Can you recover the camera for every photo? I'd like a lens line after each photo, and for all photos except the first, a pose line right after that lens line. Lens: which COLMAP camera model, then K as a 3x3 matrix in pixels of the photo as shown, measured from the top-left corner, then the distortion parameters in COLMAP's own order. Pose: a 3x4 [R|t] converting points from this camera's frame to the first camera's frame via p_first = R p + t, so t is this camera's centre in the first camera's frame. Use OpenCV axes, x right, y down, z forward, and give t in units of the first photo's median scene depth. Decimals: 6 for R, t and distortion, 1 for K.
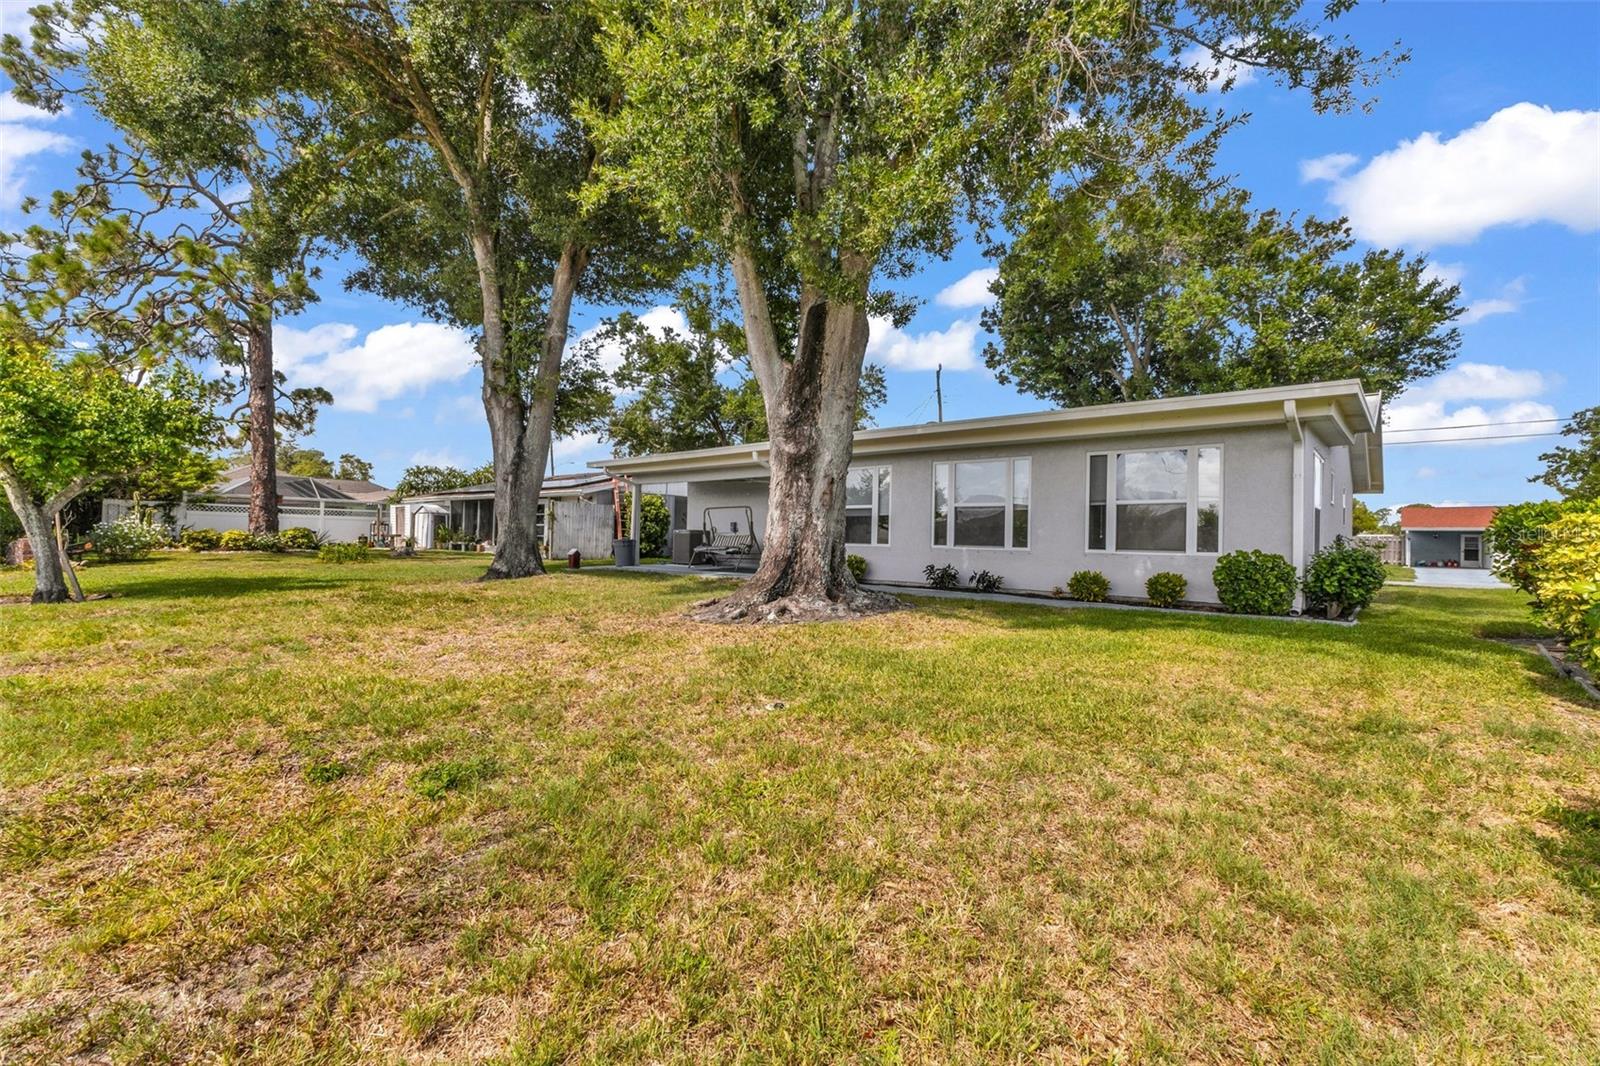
lens RADIAL K [[686.6, 0, 792.5], [0, 686.6, 536.4], [0, 0, 1]] dist [0.018000, -0.004318]
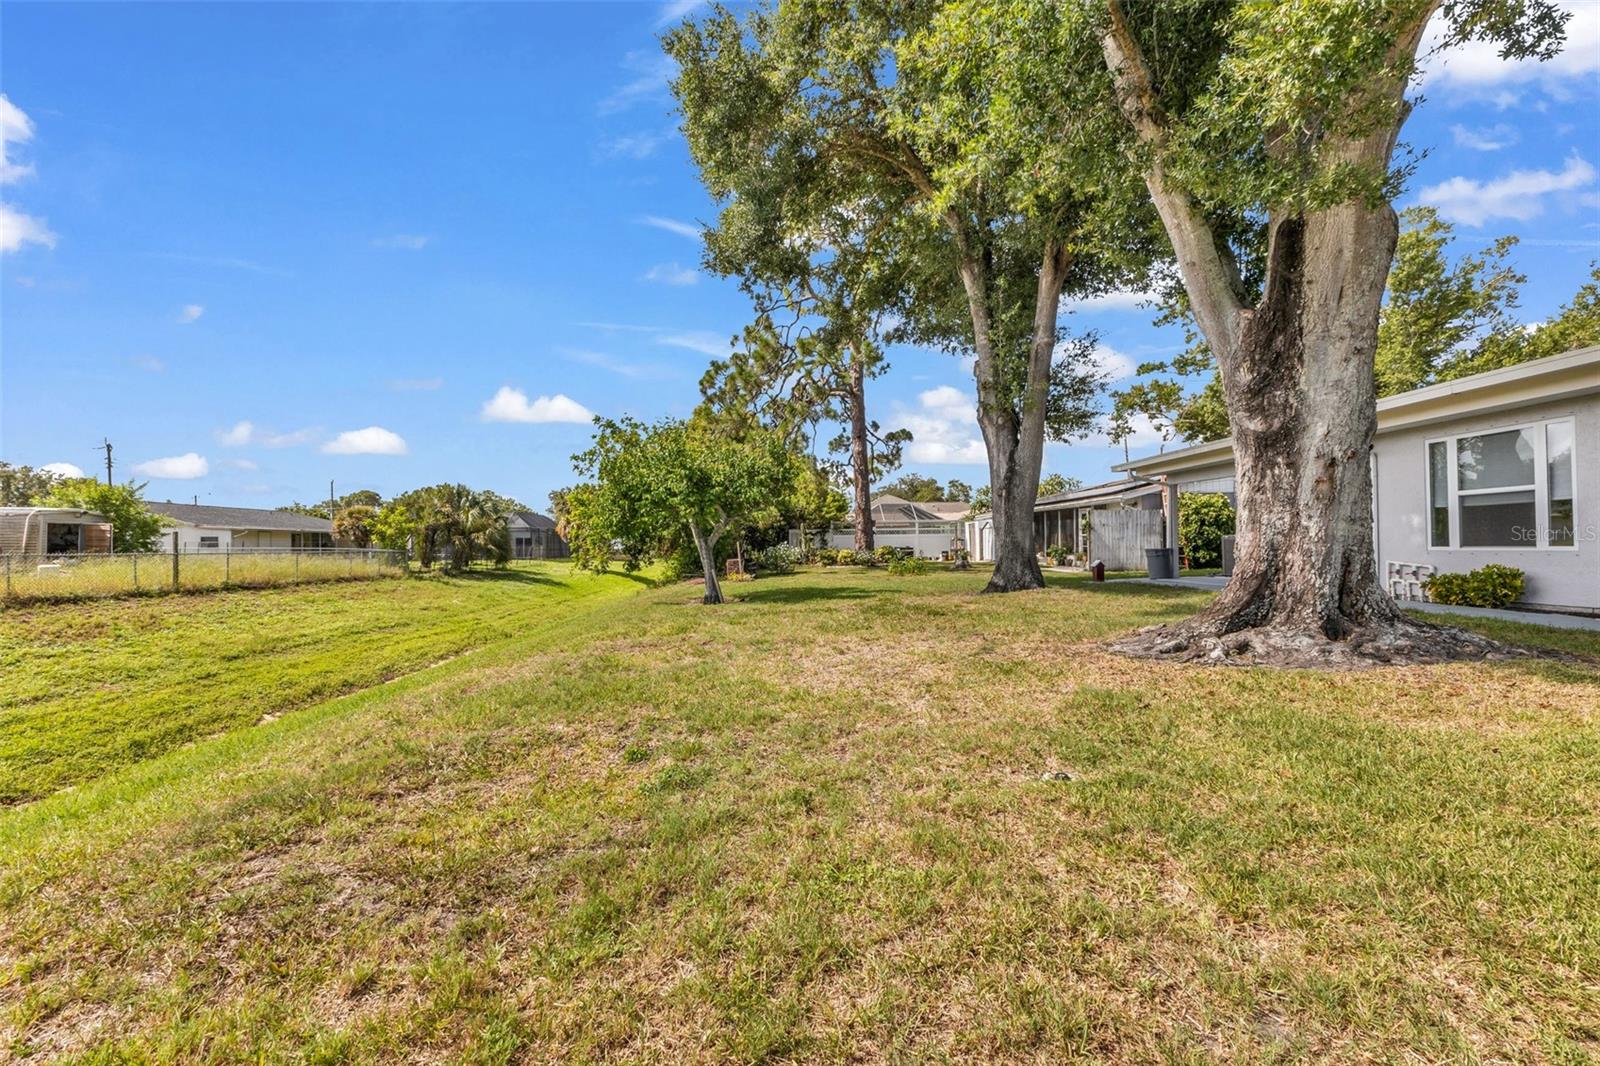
lens RADIAL K [[686.6, 0, 799.5], [0, 686.6, 537.3], [0, 0, 1]] dist [0.018000, -0.004318]
pose [[0.697357, -0.040766, -0.715563, 0.101871], [0.031933, 0.999157, -0.025802, -0.002859], [0.716012, -0.004857, 0.698071, 0.077190]]
